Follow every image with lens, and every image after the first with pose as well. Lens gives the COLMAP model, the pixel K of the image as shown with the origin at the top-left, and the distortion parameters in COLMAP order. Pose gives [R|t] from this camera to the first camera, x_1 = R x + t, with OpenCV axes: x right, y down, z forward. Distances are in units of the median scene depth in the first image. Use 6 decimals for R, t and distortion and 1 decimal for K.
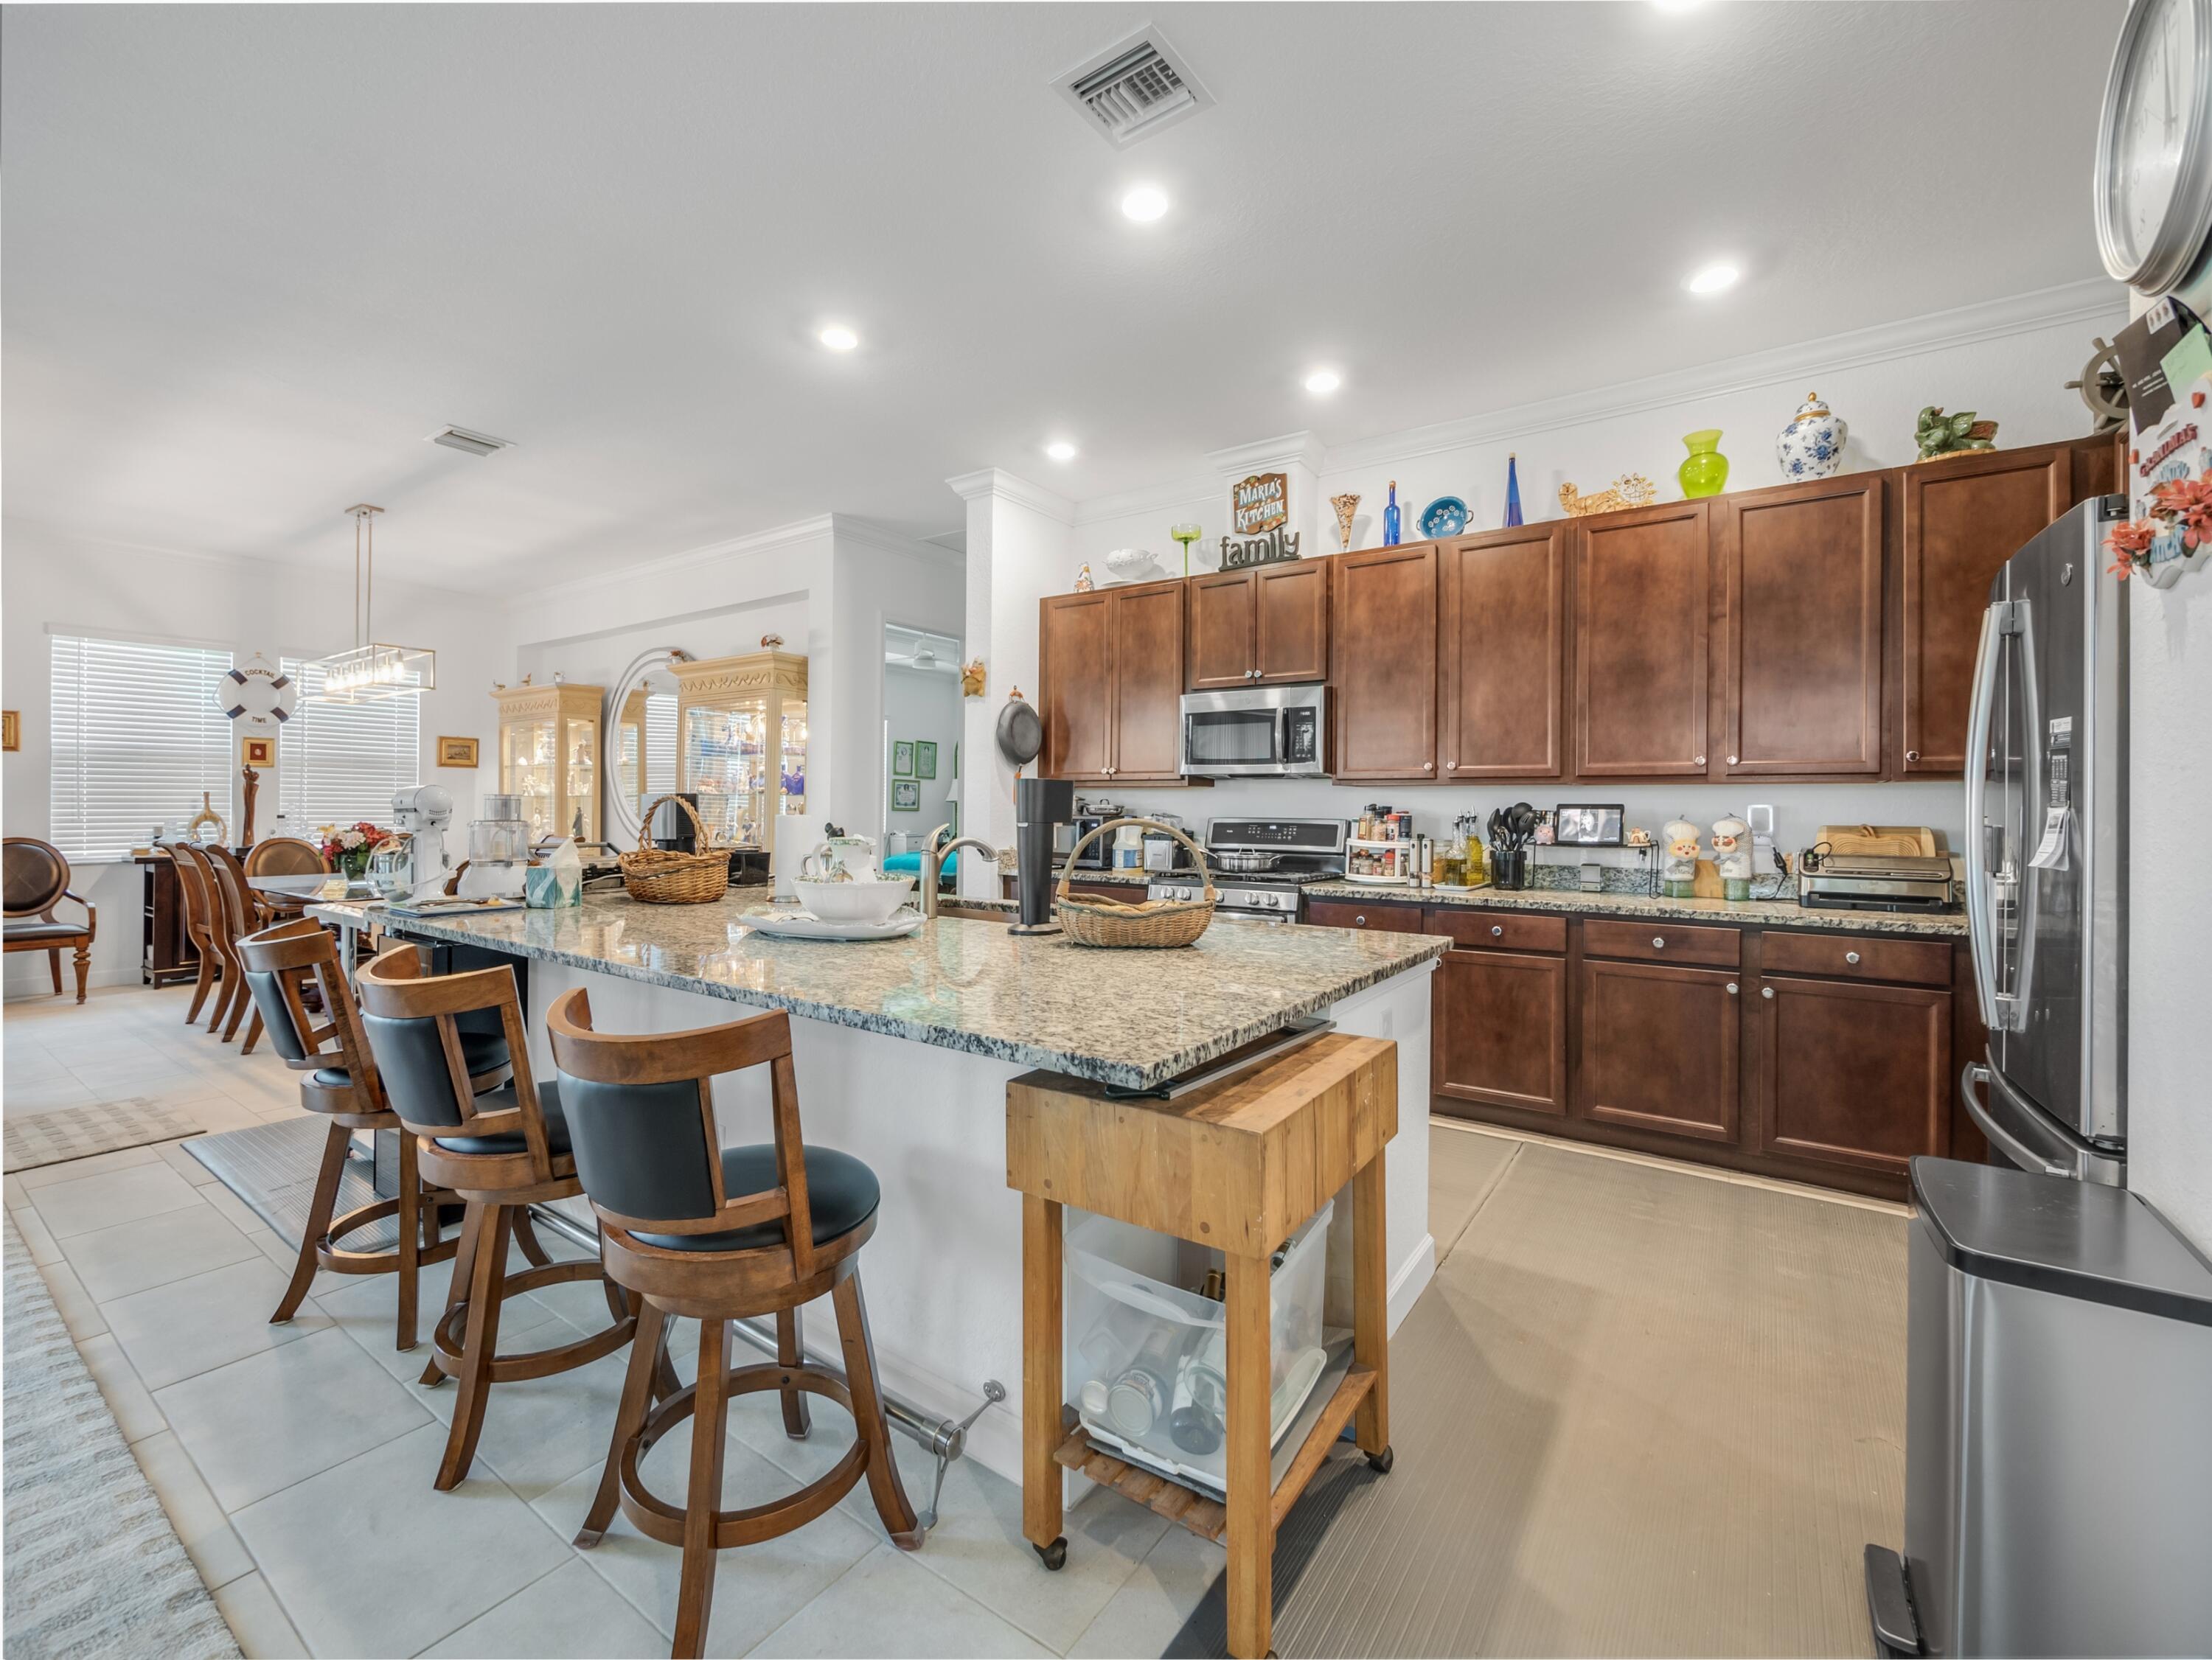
lens RADIAL K [[935.9, 0, 1099.3], [0, 935.9, 813.3], [0, 0, 1]] dist [-0.008340, -0.000544]
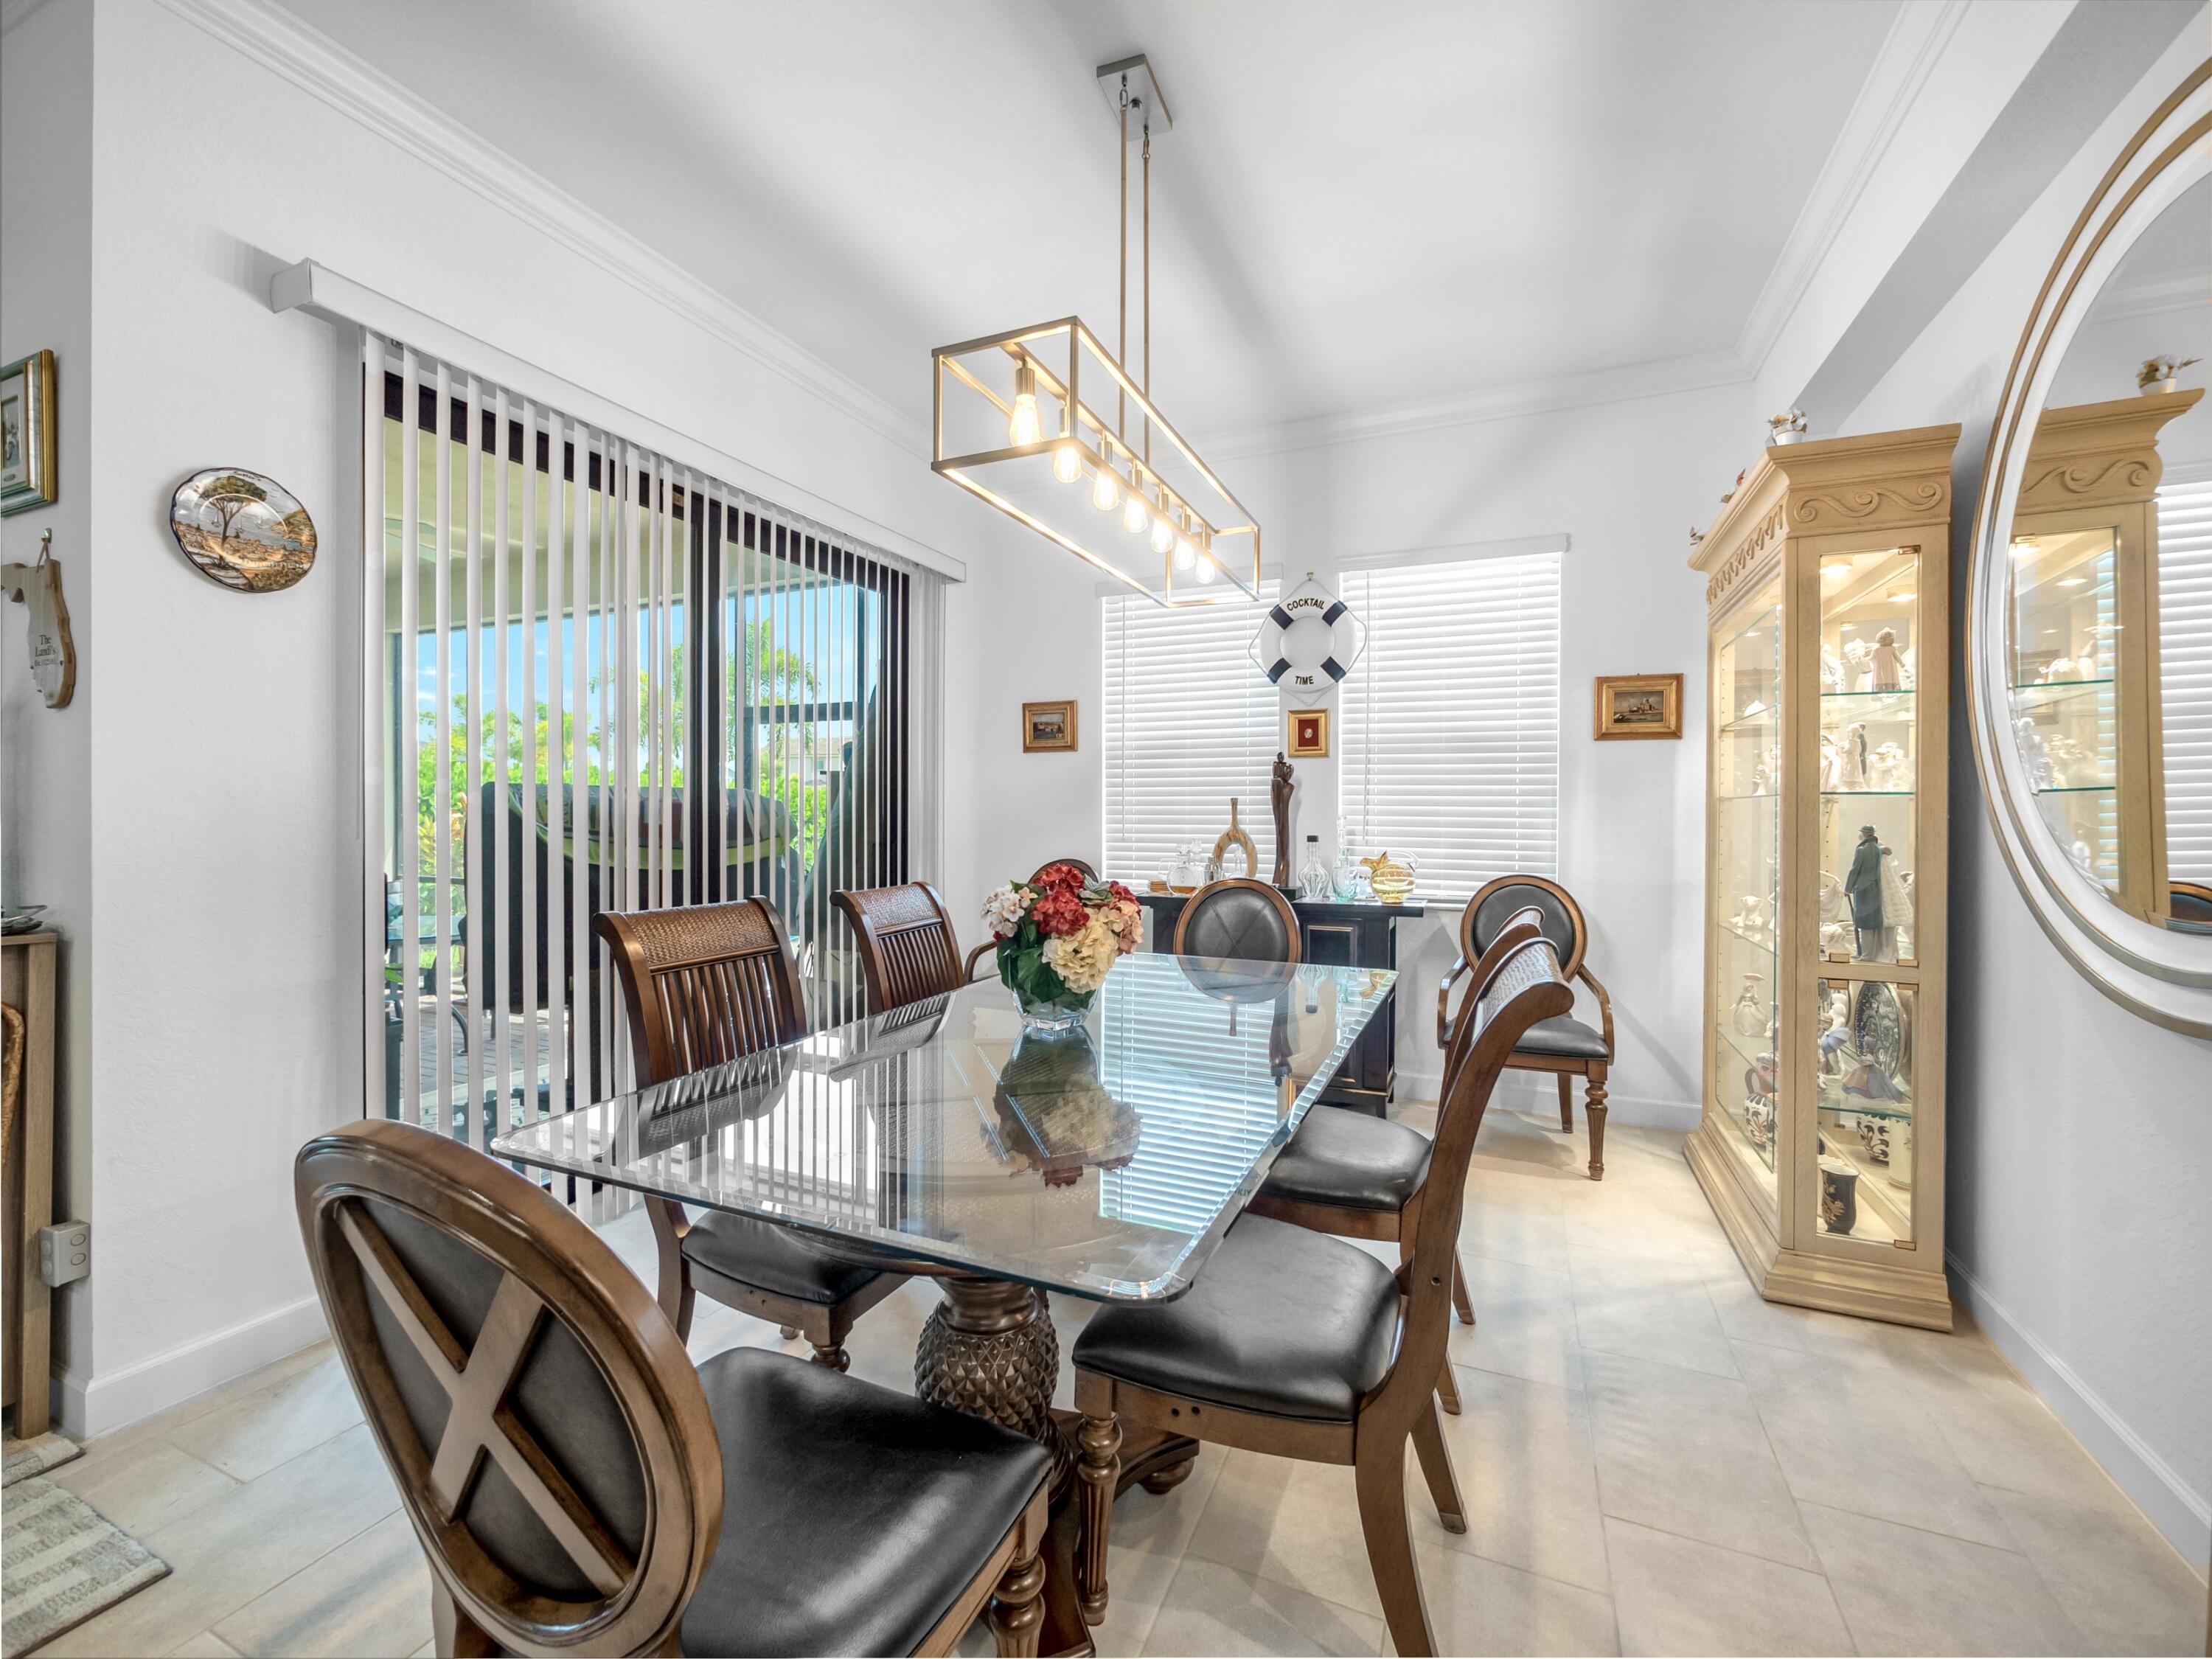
lens RADIAL K [[936.0, 0, 1099.0], [0, 936.0, 819.3], [0, 0, 1]] dist [-0.008340, -0.000544]
pose [[0.198936, 0.002934, -0.980008, -0.318803], [-0.009474, 0.999955, 0.001071, -0.007923], [0.979967, 0.009071, 0.198955, 0.729458]]
